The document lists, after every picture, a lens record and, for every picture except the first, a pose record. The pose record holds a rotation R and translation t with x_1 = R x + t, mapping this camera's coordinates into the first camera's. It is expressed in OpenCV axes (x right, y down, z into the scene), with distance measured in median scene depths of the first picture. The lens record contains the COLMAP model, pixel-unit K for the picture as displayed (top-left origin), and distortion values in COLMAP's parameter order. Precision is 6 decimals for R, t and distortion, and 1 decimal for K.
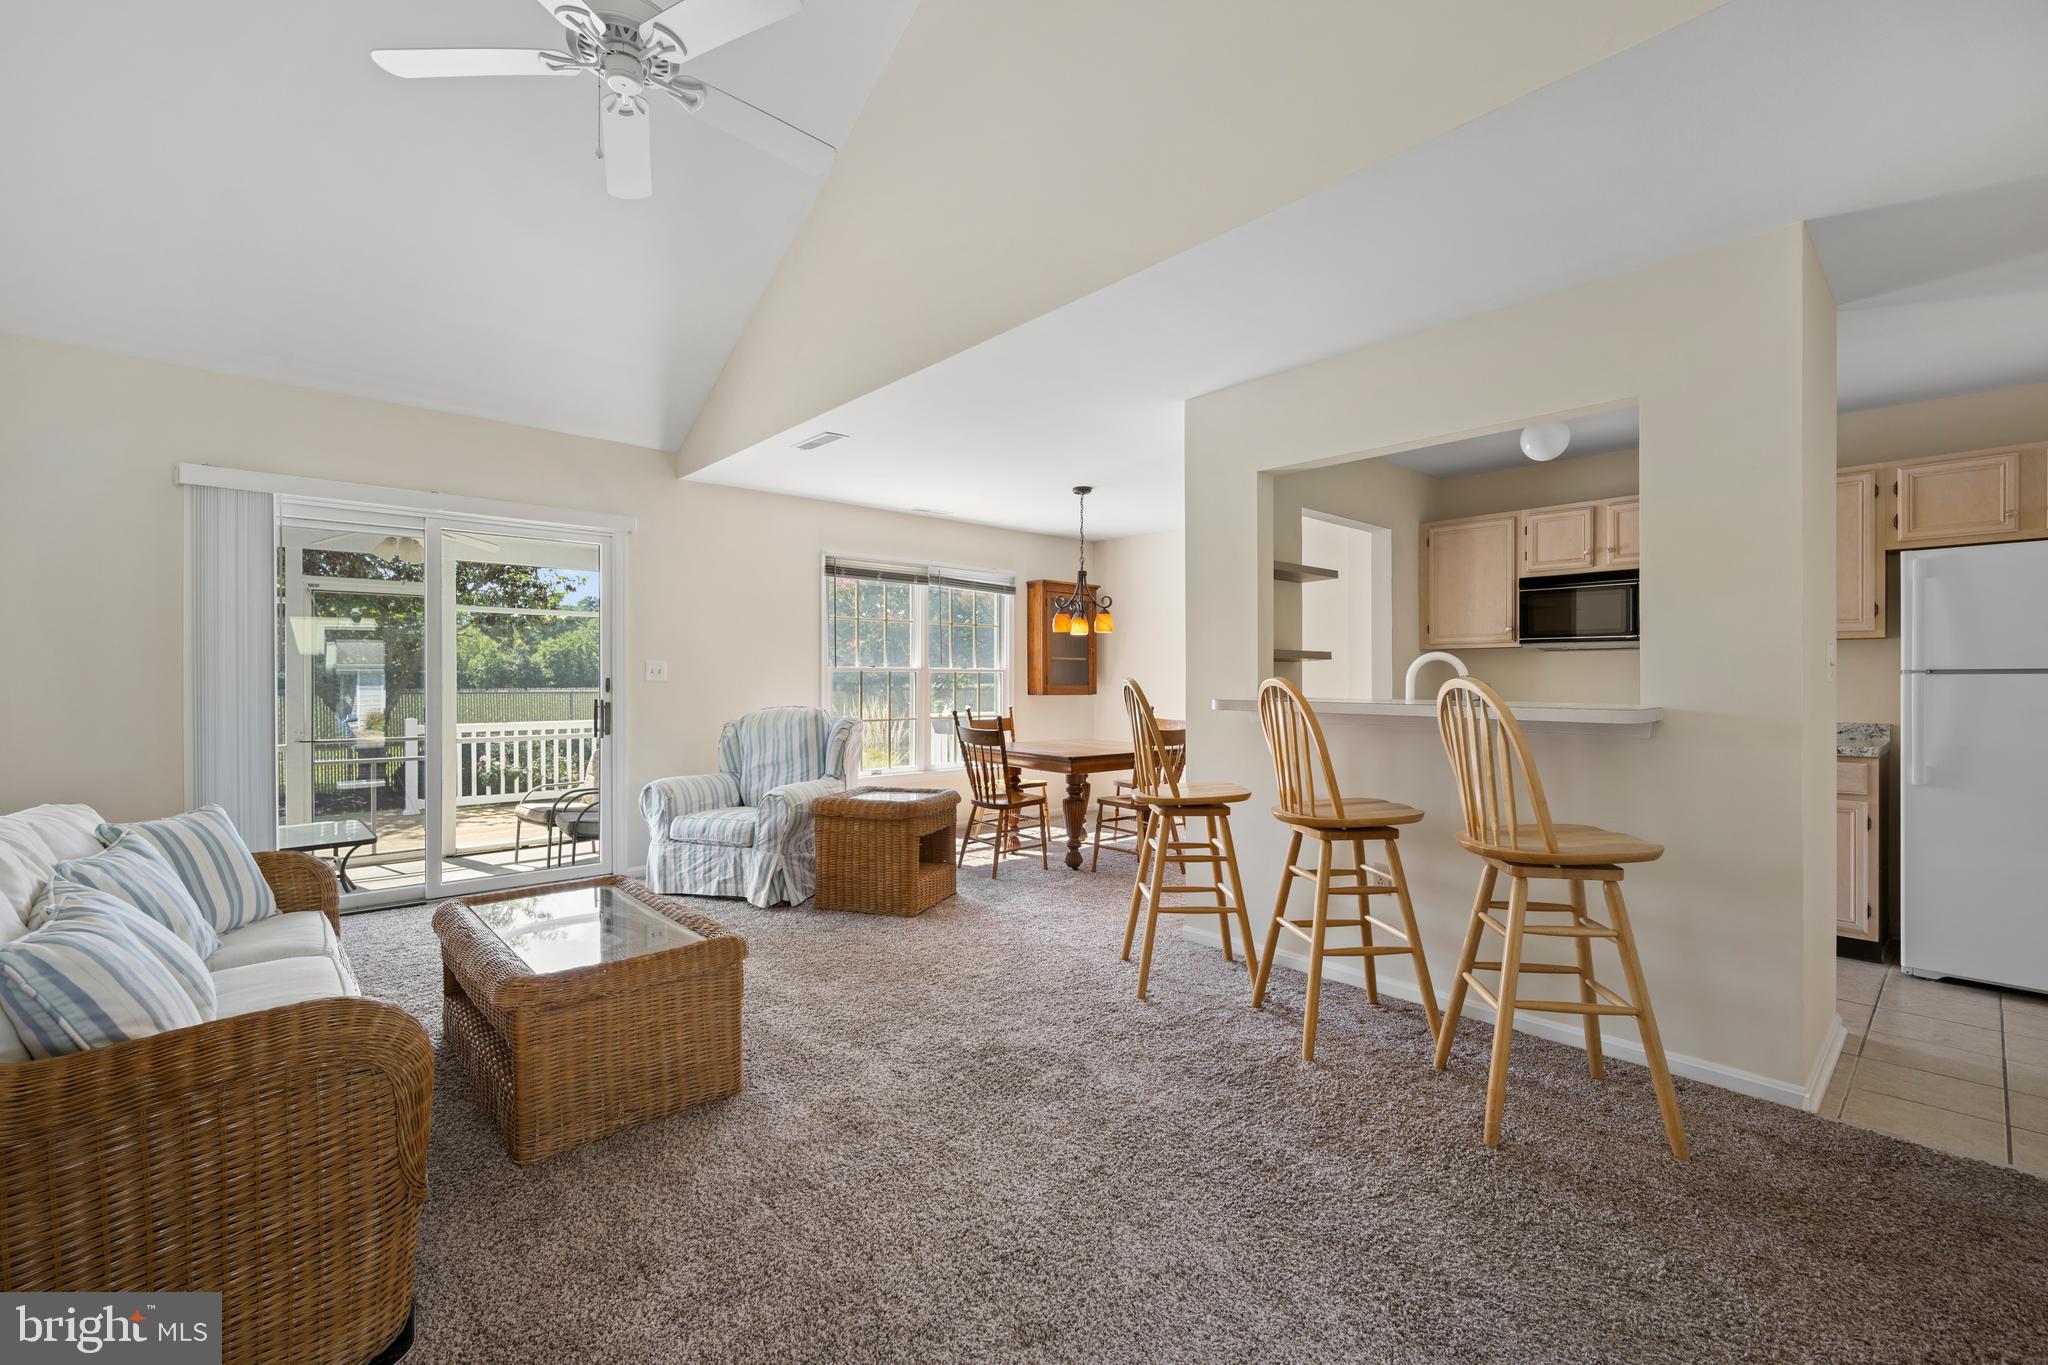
lens RADIAL K [[883.8, 0, 1024.0], [0, 883.8, 682.5], [0, 0, 1]] dist [-0.002133, -0.000136]
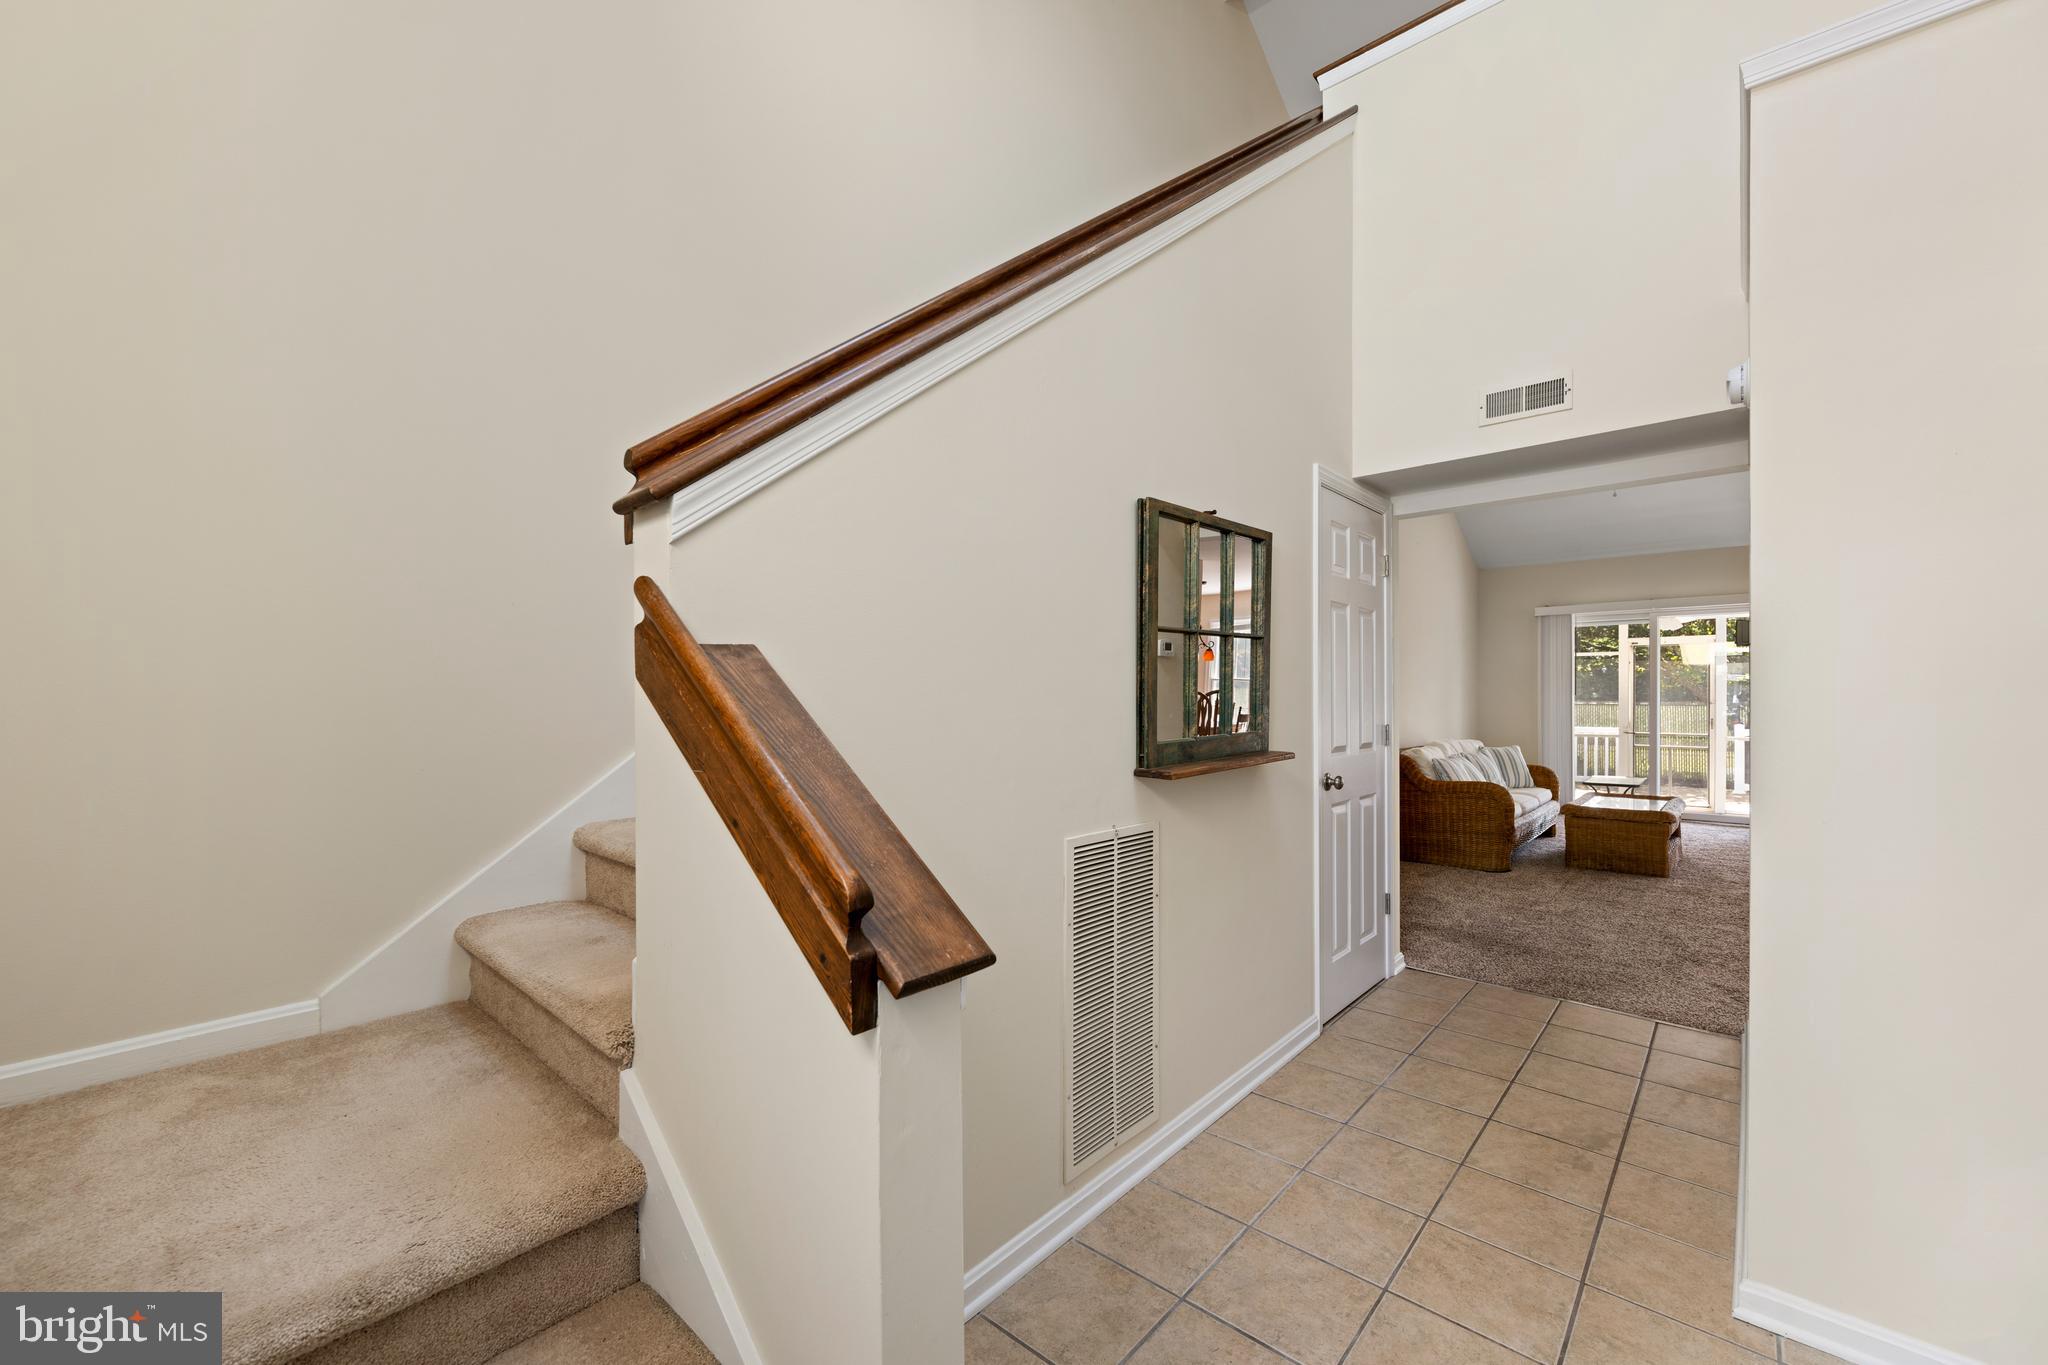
lens RADIAL K [[807.2, 0, 1018.3], [0, 807.2, 691.3], [0, 0, 1]] dist [-0.001091, 0.000478]
pose [[0.099354, -0.000109, -0.995052, 0.890551], [-0.002818, 0.999996, -0.000391, -0.015606], [0.995048, 0.002843, 0.099353, -0.501189]]
